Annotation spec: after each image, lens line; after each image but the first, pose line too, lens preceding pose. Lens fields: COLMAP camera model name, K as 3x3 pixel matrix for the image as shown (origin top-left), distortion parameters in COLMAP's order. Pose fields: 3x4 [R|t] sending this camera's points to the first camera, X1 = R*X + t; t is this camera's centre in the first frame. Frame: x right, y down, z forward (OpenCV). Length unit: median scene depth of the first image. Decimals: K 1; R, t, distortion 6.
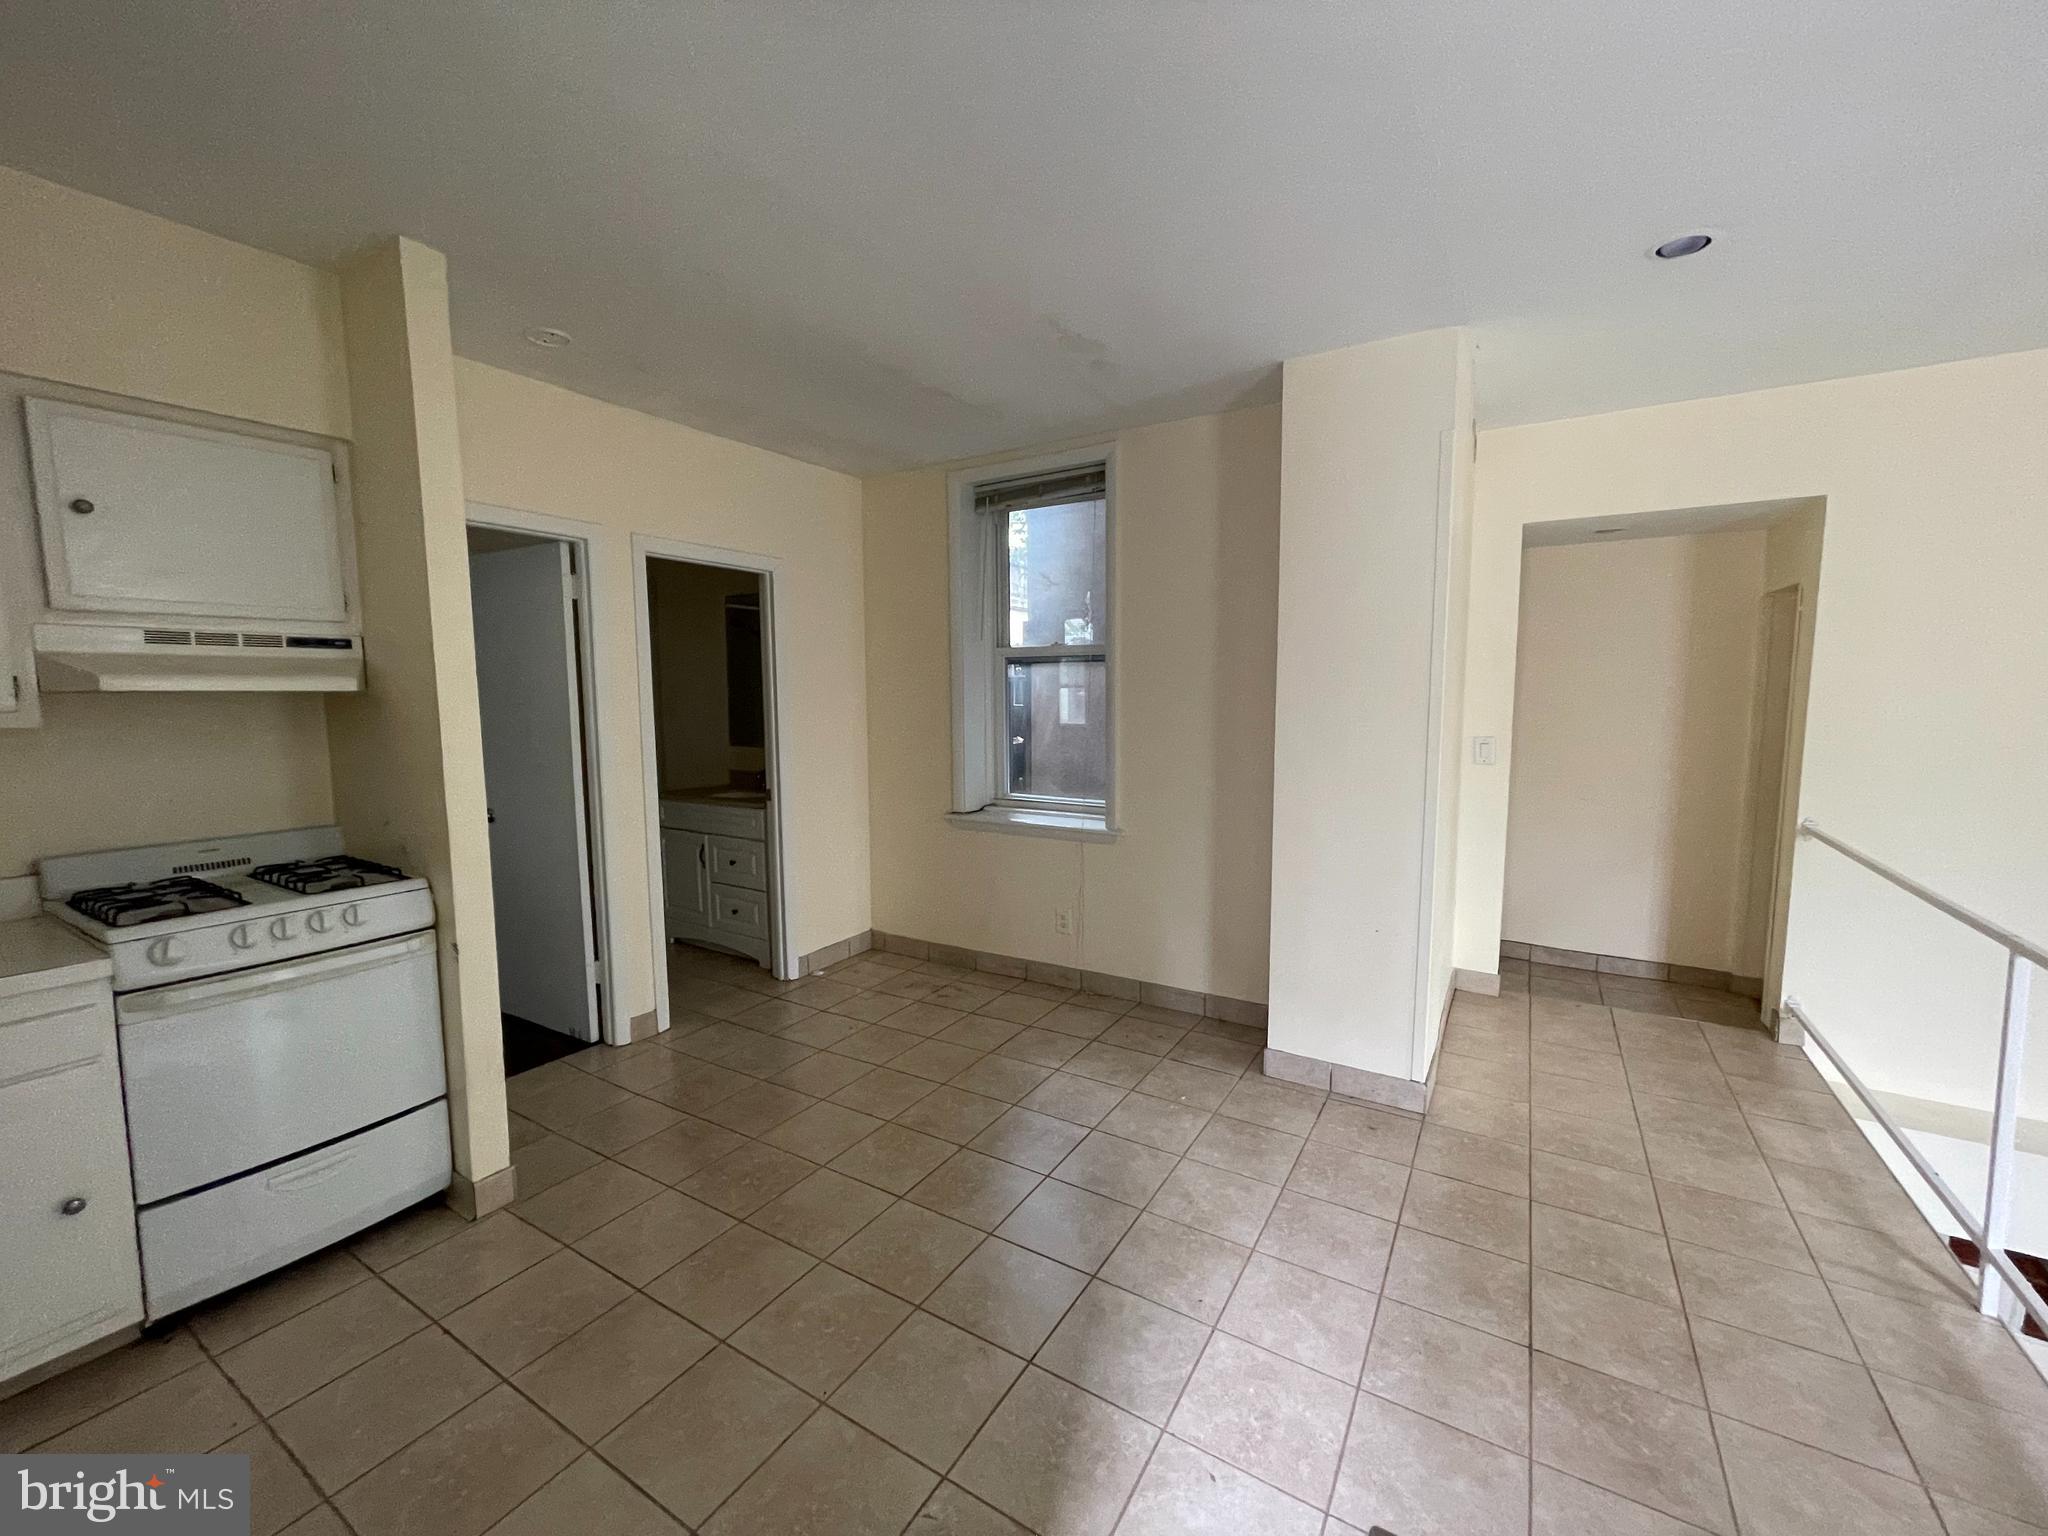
lens RADIAL K [[824.9, 0, 1024.6], [0, 824.9, 771.9], [0, 0, 1]] dist [-0.001168, -0.000537]
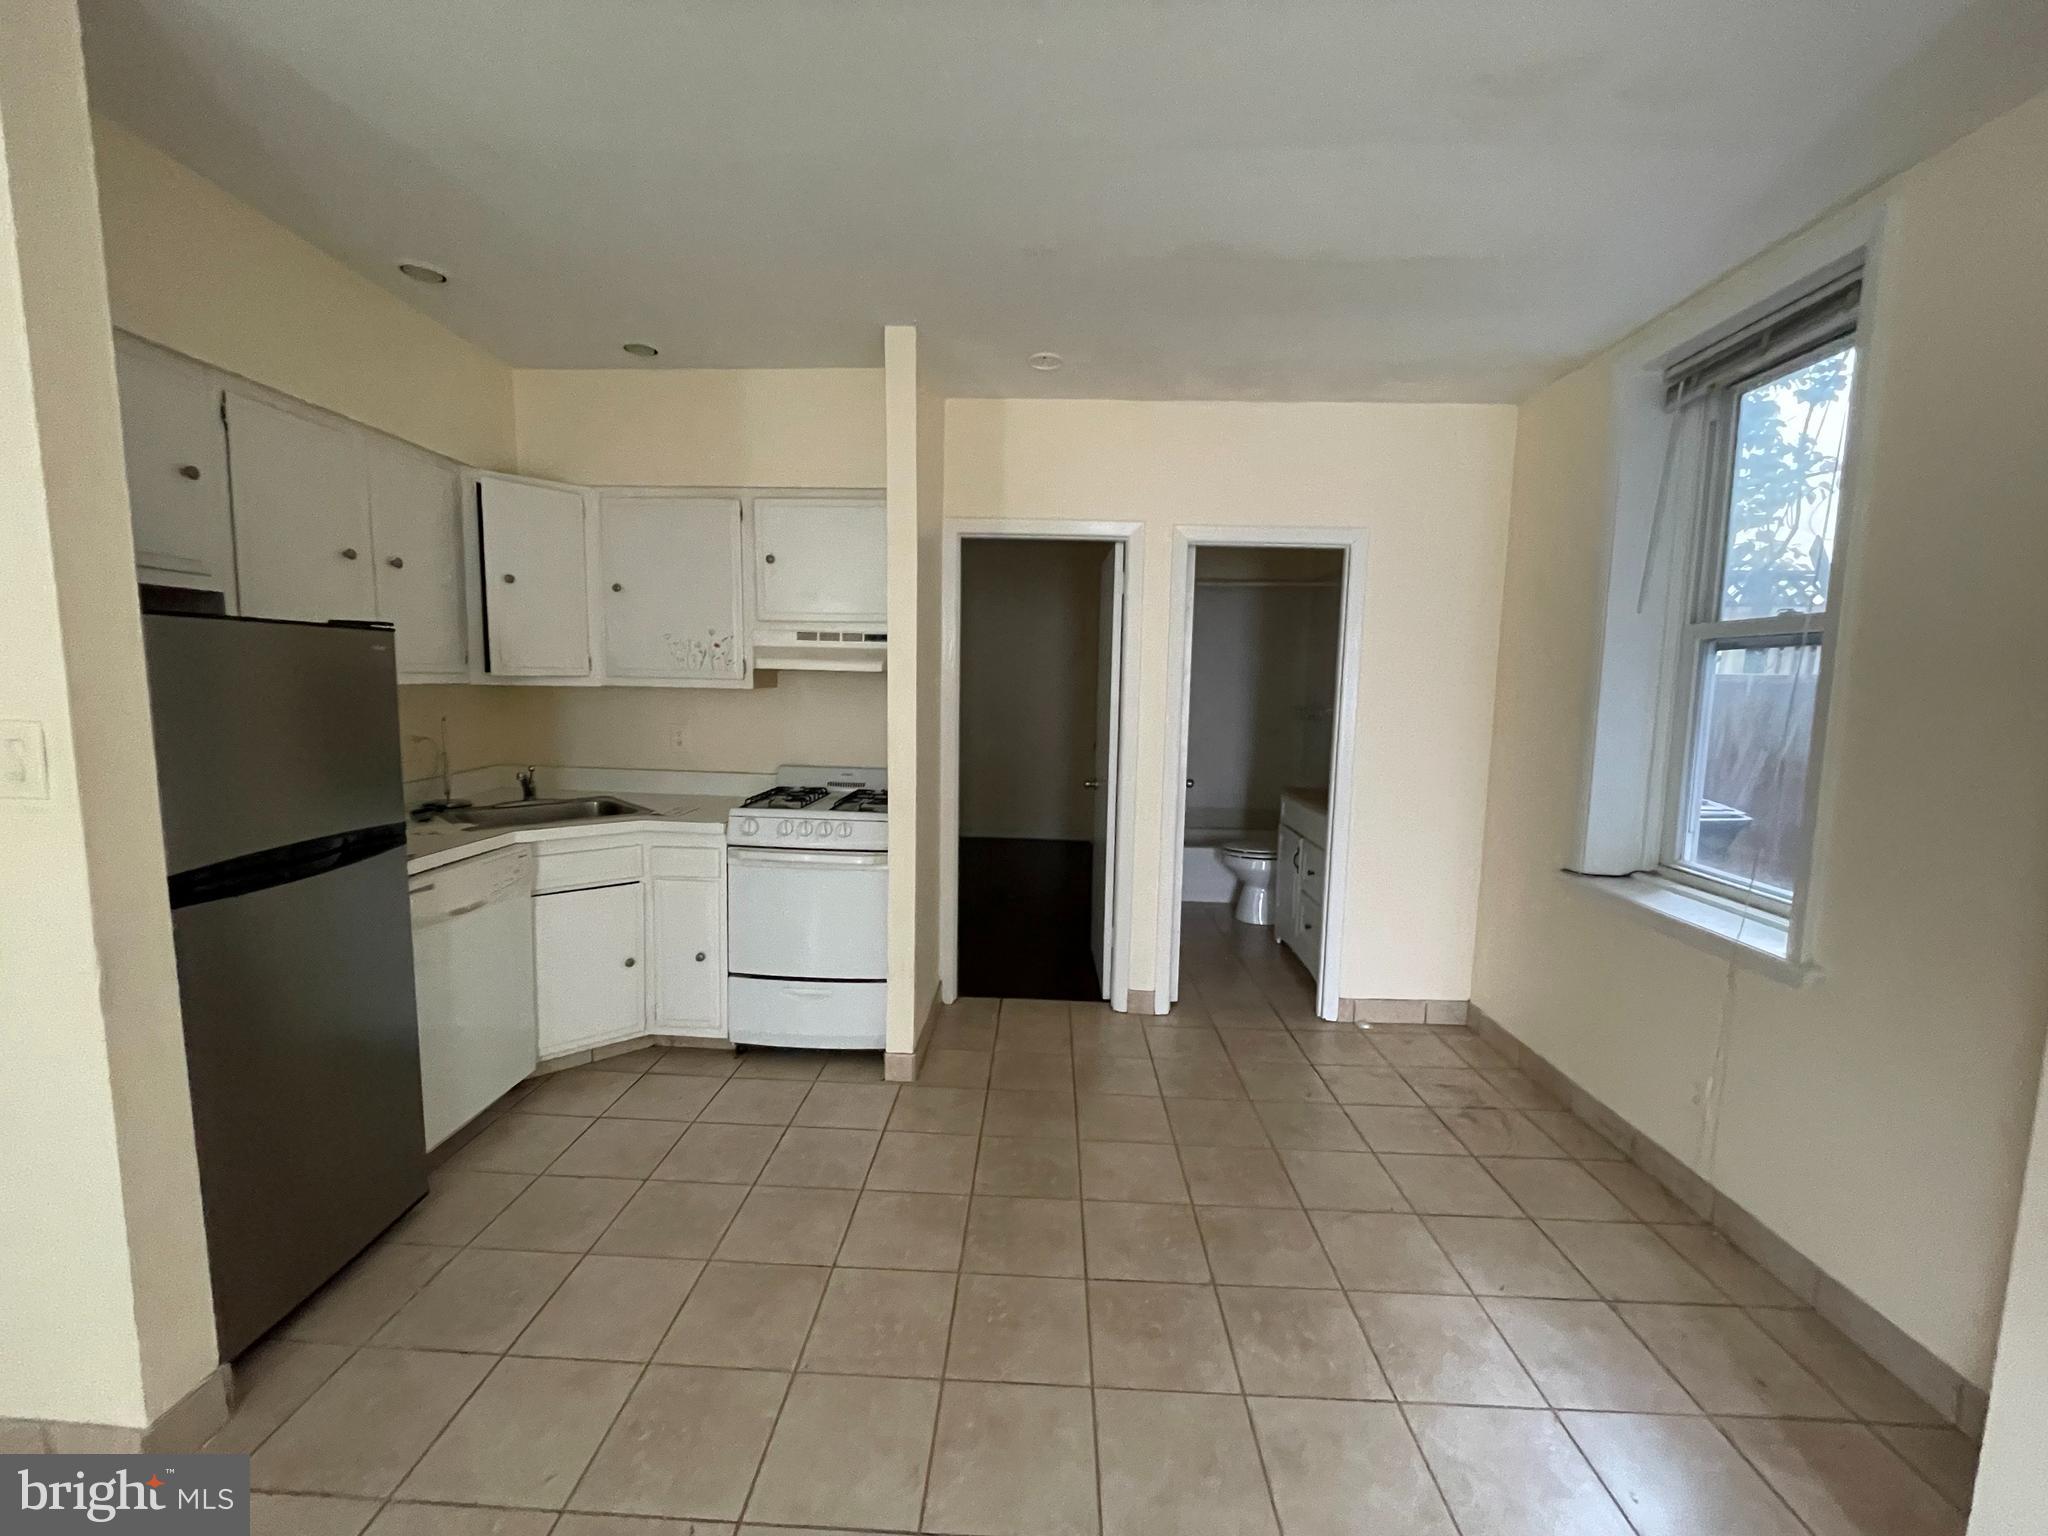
lens RADIAL K [[824.9, 0, 1019.6], [0, 824.9, 772.8], [0, 0, 1]] dist [-0.001168, -0.000537]
pose [[0.492314, 0.112894, -0.863066, 0.333917], [-0.112351, 0.991500, 0.065607, -0.030108], [0.863136, 0.064667, 0.500813, 0.334483]]
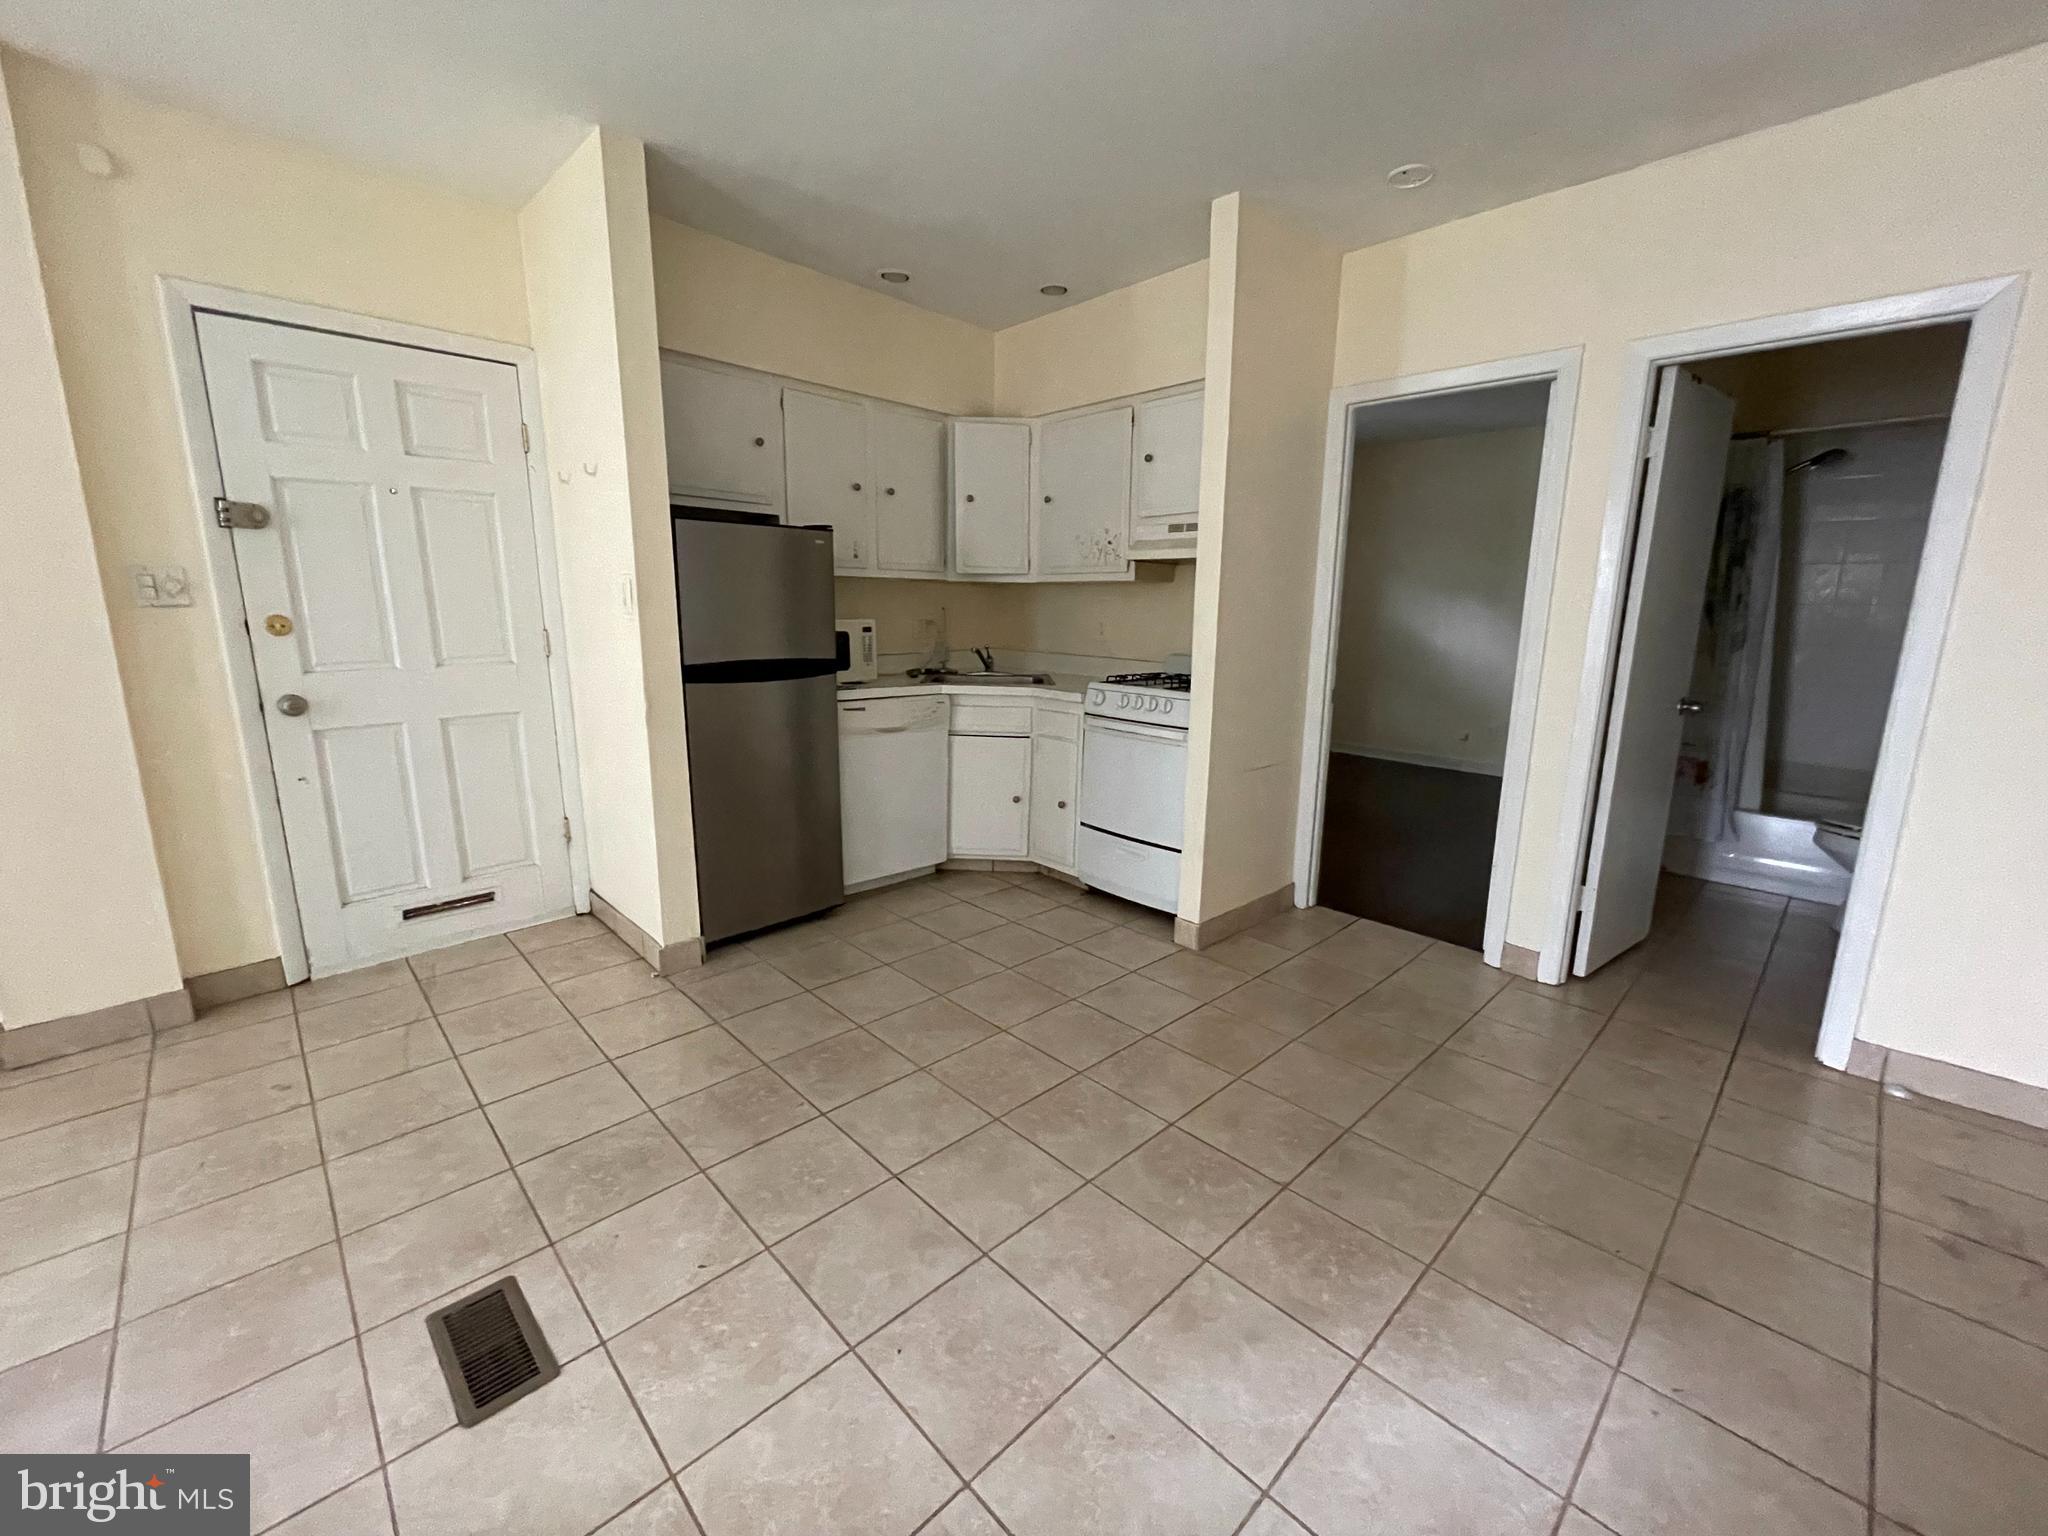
lens RADIAL K [[824.9, 0, 1024.6], [0, 824.9, 772.3], [0, 0, 1]] dist [-0.001168, -0.000537]
pose [[-0.248605, 0.196286, -0.948508, 0.442772], [-0.112331, 0.966802, 0.229513, -0.018439], [0.962069, 0.163605, -0.218303, 0.673994]]
